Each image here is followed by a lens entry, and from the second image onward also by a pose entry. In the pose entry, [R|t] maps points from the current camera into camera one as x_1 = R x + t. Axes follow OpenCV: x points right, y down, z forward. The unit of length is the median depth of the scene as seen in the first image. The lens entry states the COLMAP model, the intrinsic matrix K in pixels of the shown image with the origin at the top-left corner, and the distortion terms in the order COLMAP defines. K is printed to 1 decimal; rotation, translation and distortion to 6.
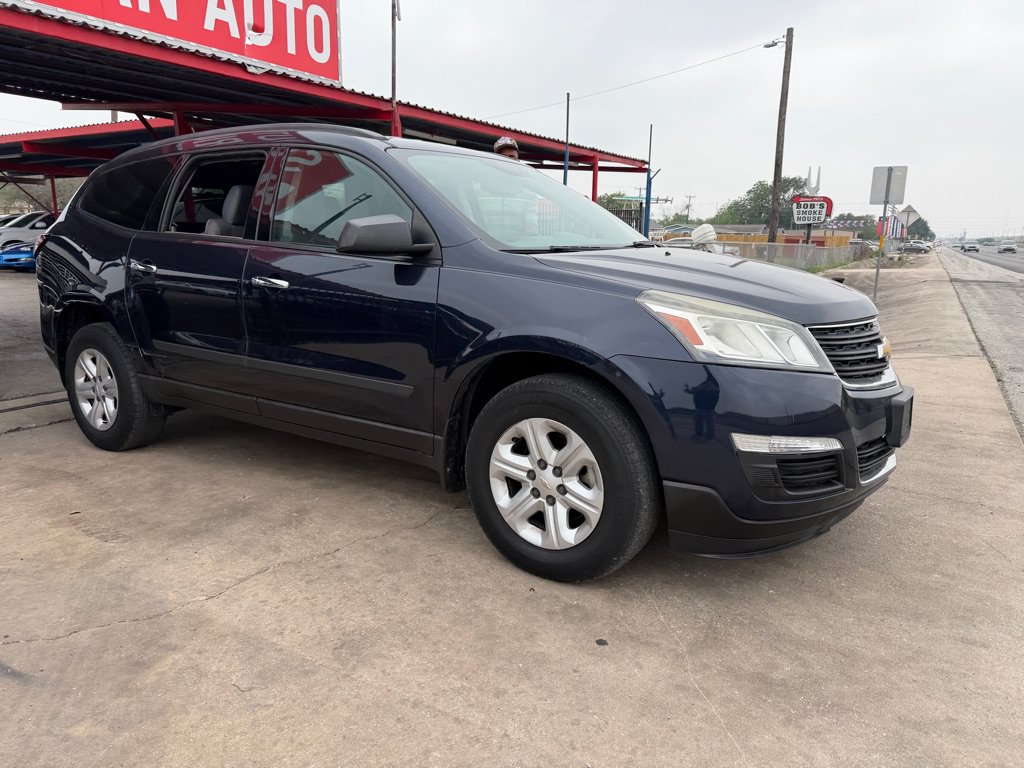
lens RADIAL K [[723.4, 0, 517.3], [0, 723.4, 382.9], [0, 0, 1]] dist [0.036618, -0.049926]
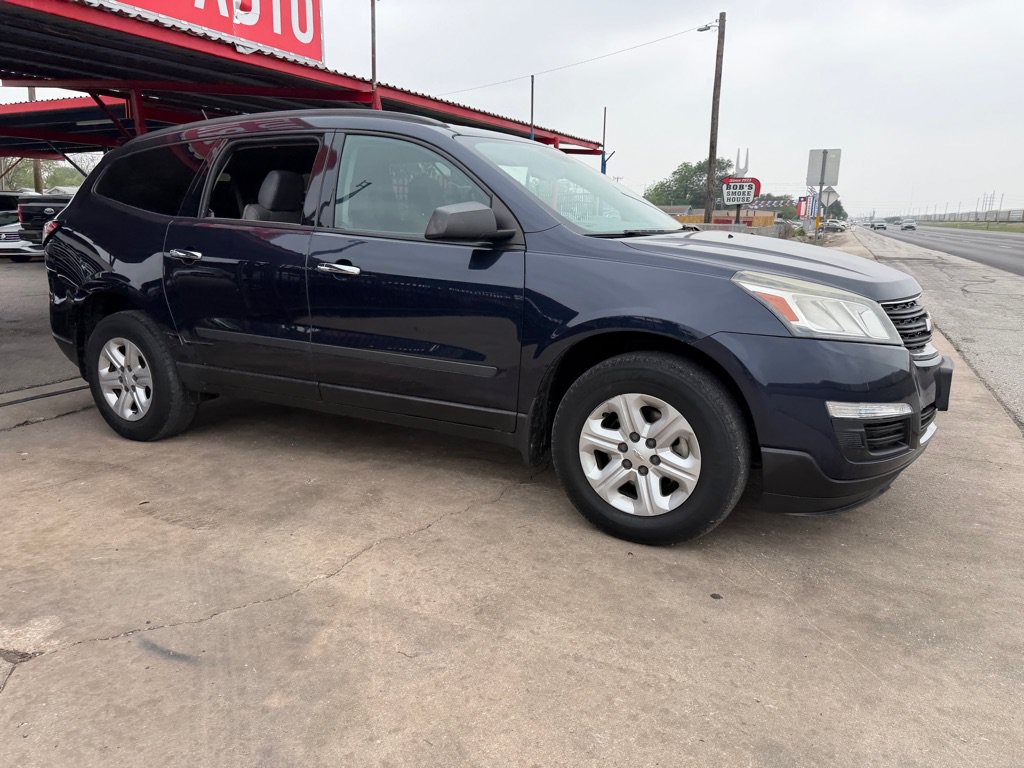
lens RADIAL K [[723.4, 0, 519.6], [0, 723.4, 378.7], [0, 0, 1]] dist [0.036618, -0.049926]
pose [[0.995095, -0.025408, 0.095600, -0.188325], [0.023528, 0.999508, 0.020737, 0.000750], [-0.096080, -0.018386, 0.995204, -0.035519]]
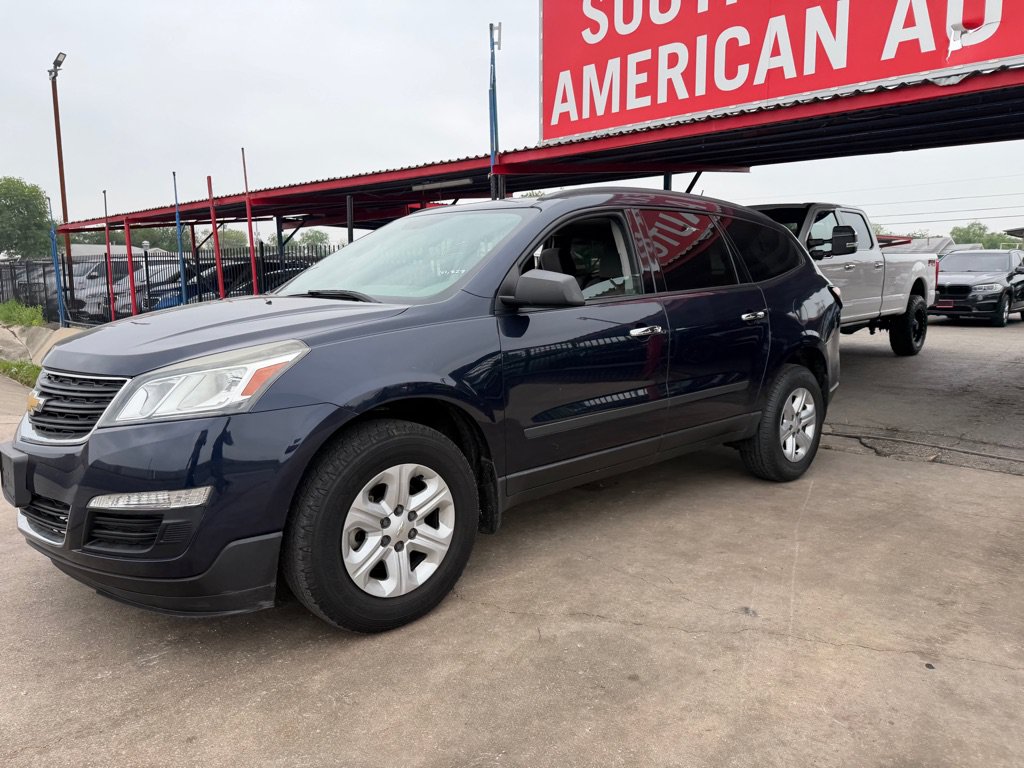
lens RADIAL K [[723.4, 0, 512.5], [0, 723.4, 367.8], [0, 0, 1]] dist [0.036618, -0.049926]
pose [[-0.241388, 0.106473, -0.964570, 1.092345], [-0.192549, 0.968946, 0.155142, -0.307144], [0.951134, 0.223177, -0.213390, 1.542498]]
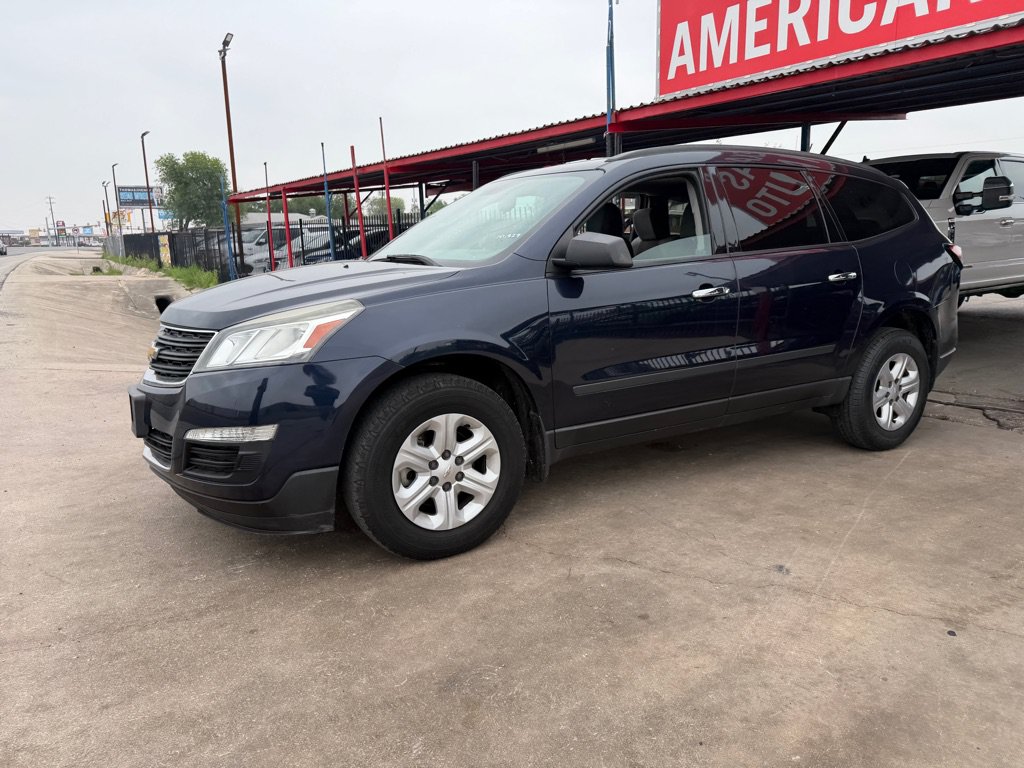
lens RADIAL K [[723.4, 0, 520.0], [0, 723.4, 382.8], [0, 0, 1]] dist [0.036618, -0.049926]
pose [[-0.423929, 0.165503, -0.890445, 1.102094], [-0.170439, 0.951018, 0.257905, -0.333844], [0.889514, 0.261100, -0.374956, 1.678039]]
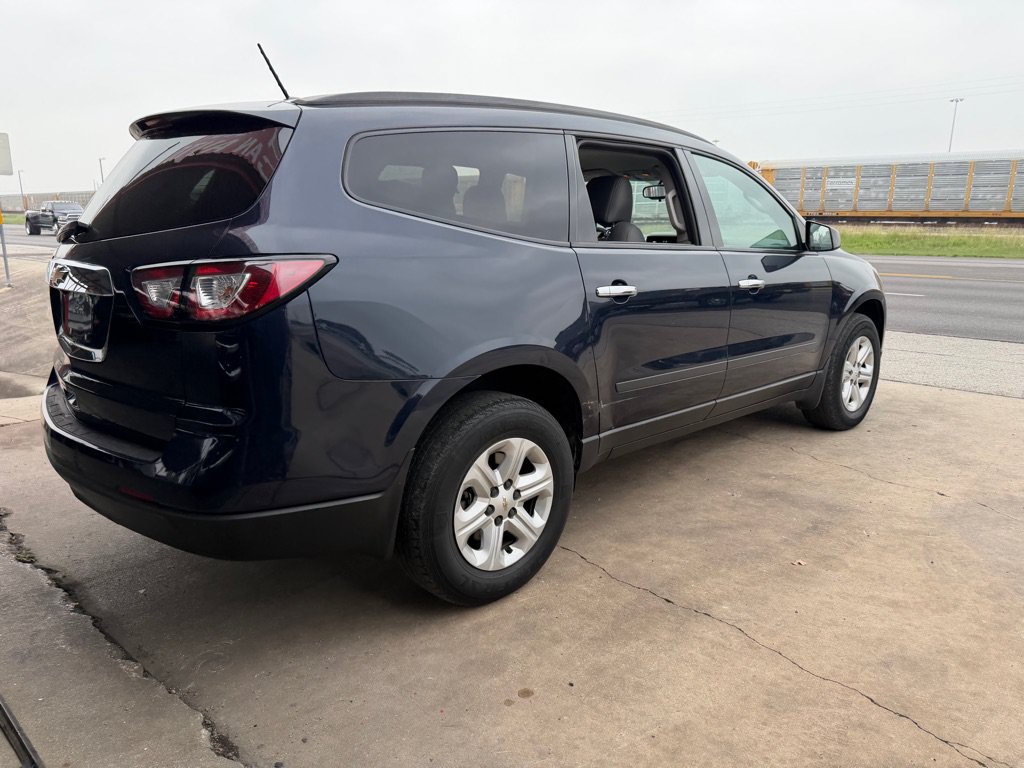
lens RADIAL K [[723.4, 0, 518.4], [0, 723.4, 381.8], [0, 0, 1]] dist [0.036618, -0.049926]
pose [[0.209981, -0.221209, 0.952352, -1.478908], [0.180379, 0.966113, 0.184634, -0.260242], [-0.960922, 0.133015, 0.242767, 1.088606]]
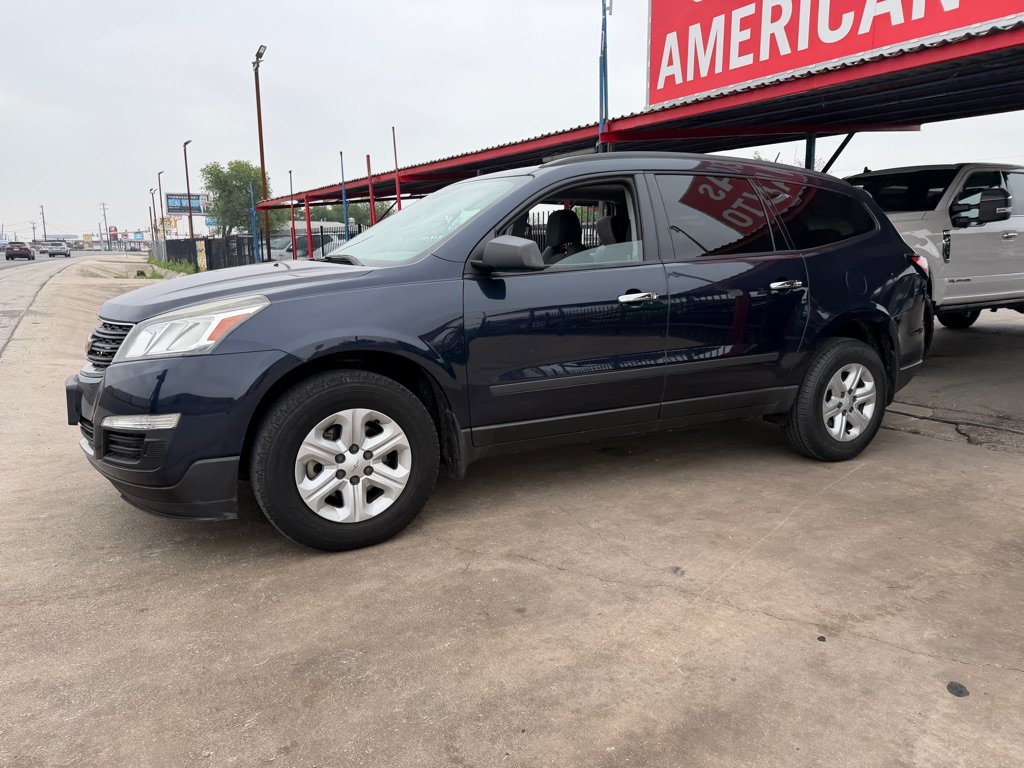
lens RADIAL K [[723.4, 0, 515.6], [0, 723.4, 381.7], [0, 0, 1]] dist [0.036618, -0.049926]
pose [[-0.474457, 0.142096, -0.868734, 1.048977], [-0.178284, 0.950922, 0.252908, -0.353439], [0.862036, 0.274876, -0.425838, 1.830660]]
